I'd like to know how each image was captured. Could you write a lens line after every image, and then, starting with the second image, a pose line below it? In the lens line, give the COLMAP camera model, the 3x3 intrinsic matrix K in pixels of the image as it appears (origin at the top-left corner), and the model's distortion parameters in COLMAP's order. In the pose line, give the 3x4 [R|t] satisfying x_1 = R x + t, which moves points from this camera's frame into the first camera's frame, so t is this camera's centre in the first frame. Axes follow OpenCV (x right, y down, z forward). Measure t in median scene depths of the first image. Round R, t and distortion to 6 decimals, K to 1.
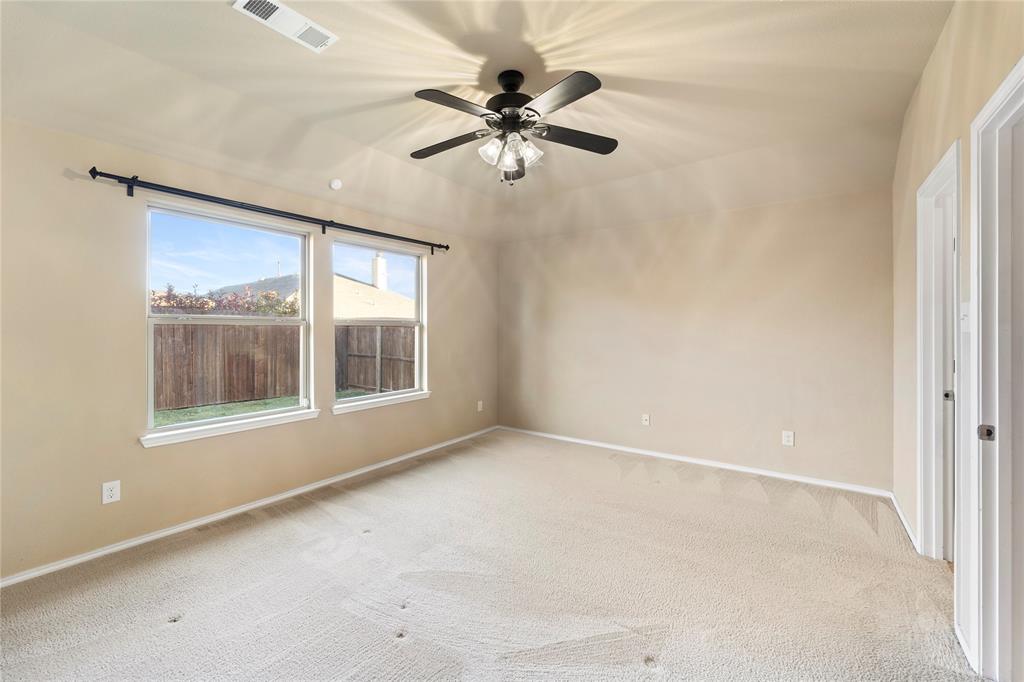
lens RADIAL K [[426.7, 0, 511.9], [0, 426.7, 335.3], [0, 0, 1]] dist [0.000685, -0.000037]
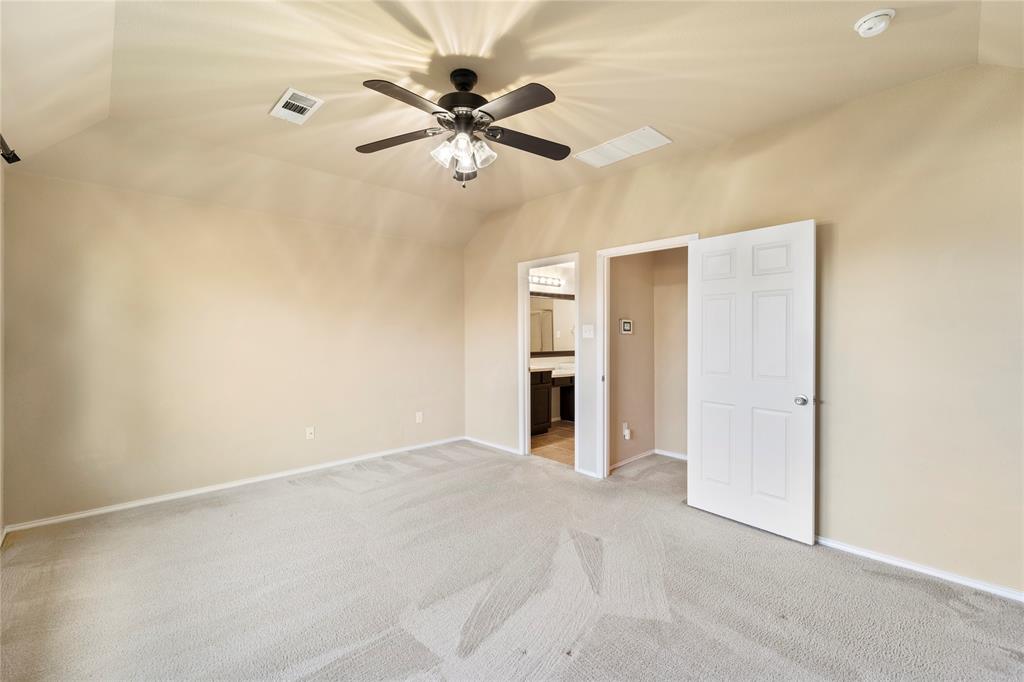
lens RADIAL K [[424.8, 0, 512.0], [0, 424.8, 341.0], [0, 0, 1]] dist [0.000553, -0.000054]
pose [[0.184667, -0.012243, 0.982725, -0.676498], [0.013726, 0.999857, 0.009877, -0.008225], [-0.982705, 0.011665, 0.184809, 0.521414]]
